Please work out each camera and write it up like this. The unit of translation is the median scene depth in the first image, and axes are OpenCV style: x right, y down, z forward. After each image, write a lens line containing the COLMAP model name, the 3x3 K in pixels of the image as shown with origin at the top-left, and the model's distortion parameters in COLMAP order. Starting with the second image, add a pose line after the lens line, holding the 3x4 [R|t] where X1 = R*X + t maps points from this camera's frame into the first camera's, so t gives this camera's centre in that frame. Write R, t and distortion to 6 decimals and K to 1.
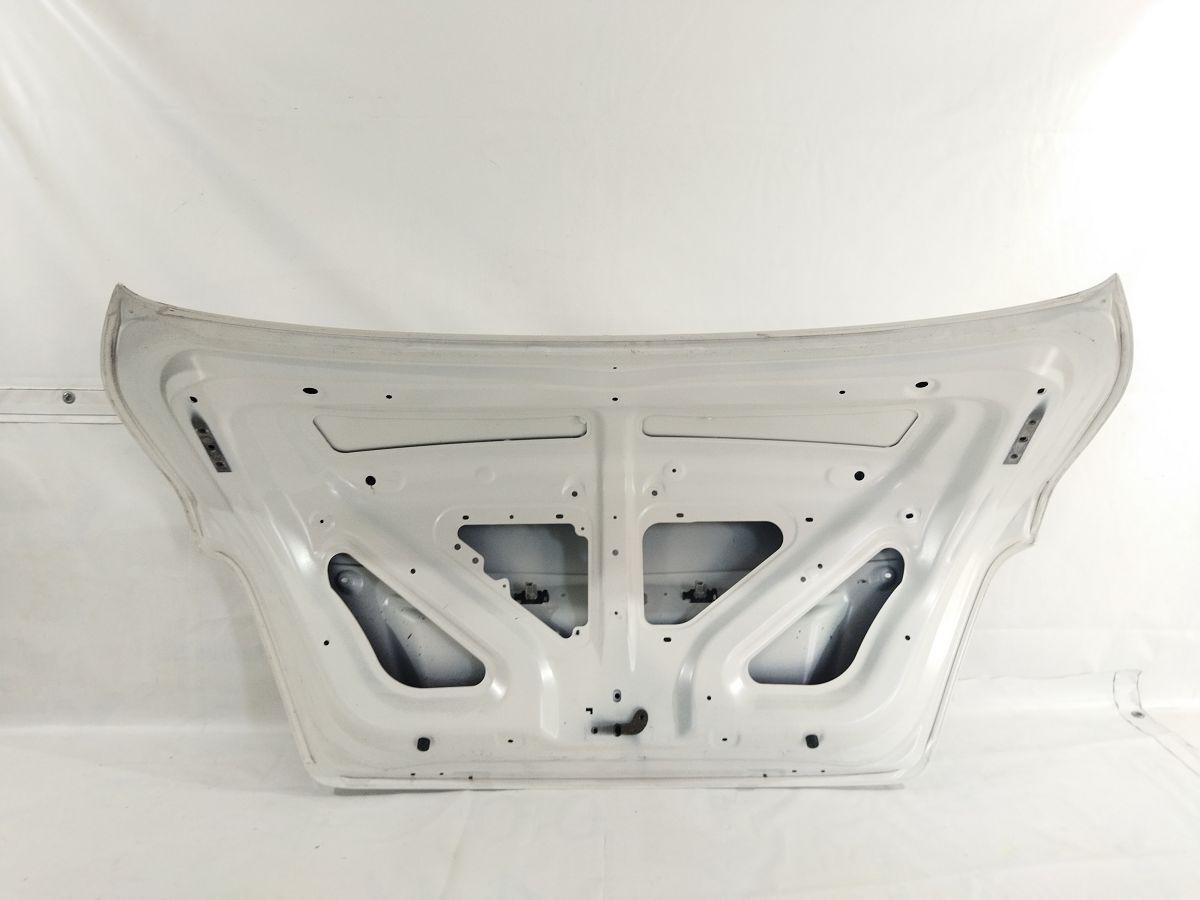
lens RADIAL K [[889.5, 0, 611.0], [0, 889.5, 436.6], [0, 0, 1]] dist [0.066047, -0.106957]
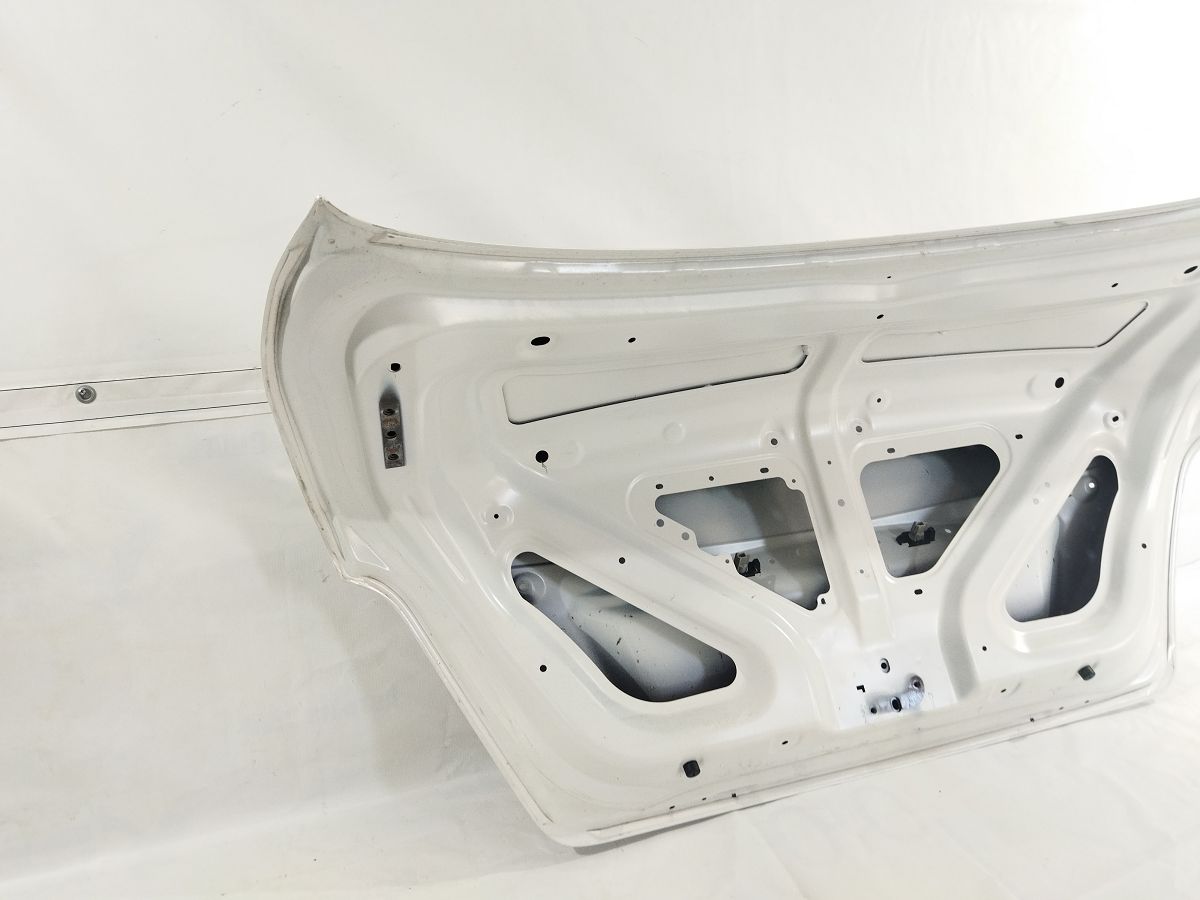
lens RADIAL K [[889.5, 0, 598.0], [0, 889.5, 438.2], [0, 0, 1]] dist [0.066047, -0.106957]
pose [[0.957975, -0.124215, 0.258562, -0.441623], [0.111663, 0.991764, 0.062740, -0.010657], [-0.264226, -0.031231, 0.963955, 0.244587]]
